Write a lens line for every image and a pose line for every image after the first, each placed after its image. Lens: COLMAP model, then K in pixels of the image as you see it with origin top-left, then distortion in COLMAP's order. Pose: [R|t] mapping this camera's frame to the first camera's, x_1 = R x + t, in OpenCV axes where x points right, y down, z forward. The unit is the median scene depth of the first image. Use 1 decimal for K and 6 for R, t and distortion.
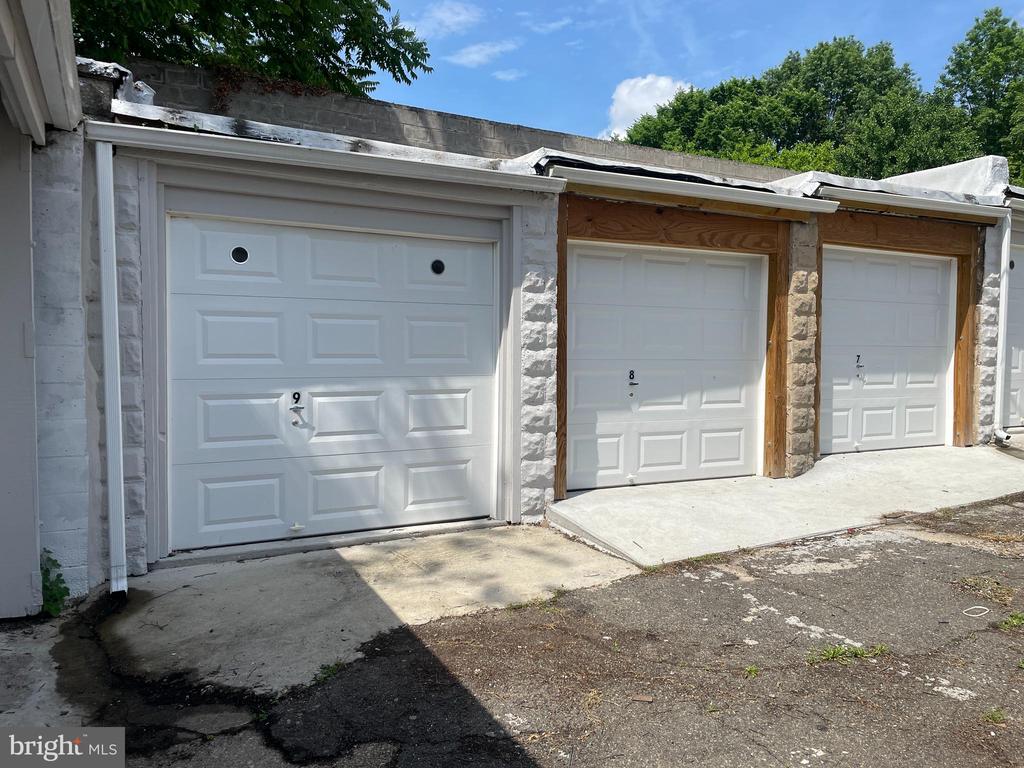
lens RADIAL K [[776.9, 0, 518.4], [0, 776.9, 384.1], [0, 0, 1]] dist [0.090937, -0.120621]
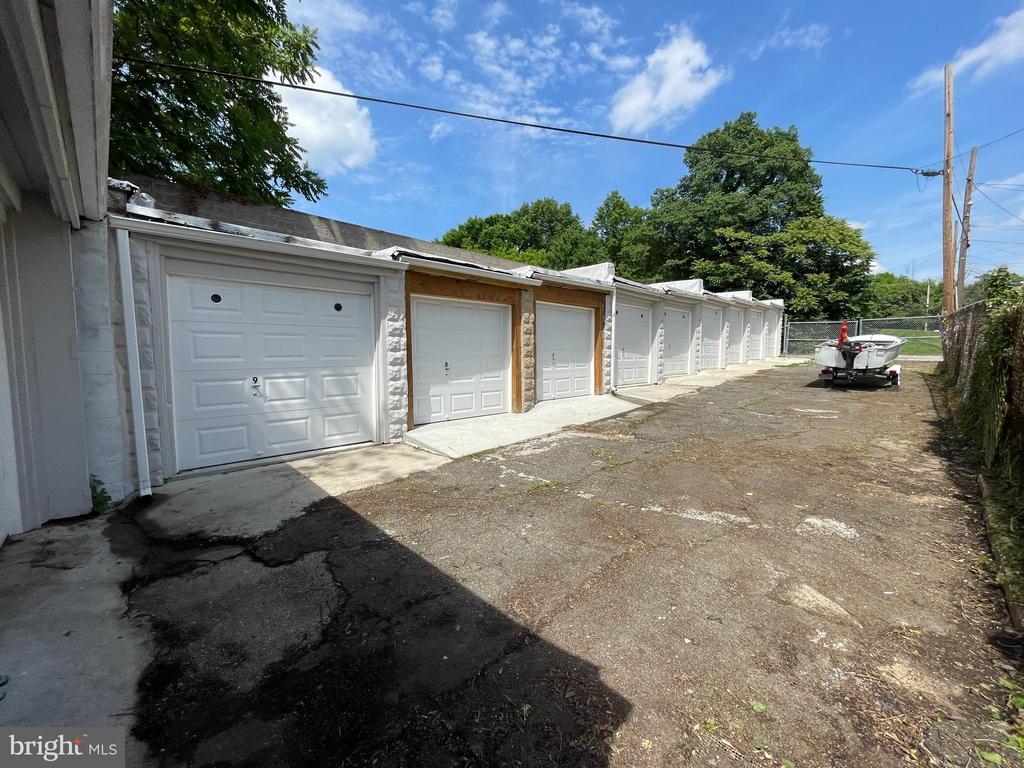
lens RADIAL K [[419.4, 0, 513.4], [0, 419.4, 383.0], [0, 0, 1]] dist [-0.005309, 0.000106]
pose [[0.956459, -0.031016, 0.290213, -0.000551], [0.023759, 0.999311, 0.028499, 0.010001], [-0.290897, -0.020363, 0.956538, -0.069172]]
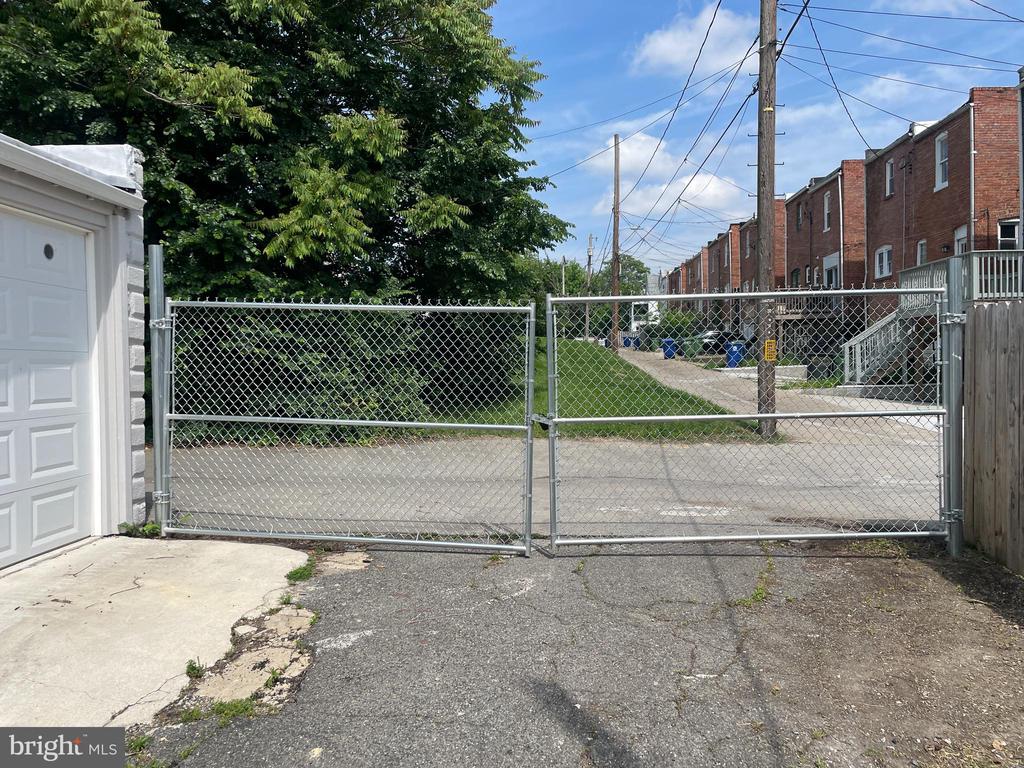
lens RADIAL K [[776.9, 0, 517.0], [0, 776.9, 382.1], [0, 0, 1]] dist [0.090937, -0.120621]
pose [[0.512667, -0.035873, 0.857838, 2.851740], [0.058370, 0.998271, 0.006862, -0.248182], [-0.856601, 0.046554, 0.513875, 1.912874]]
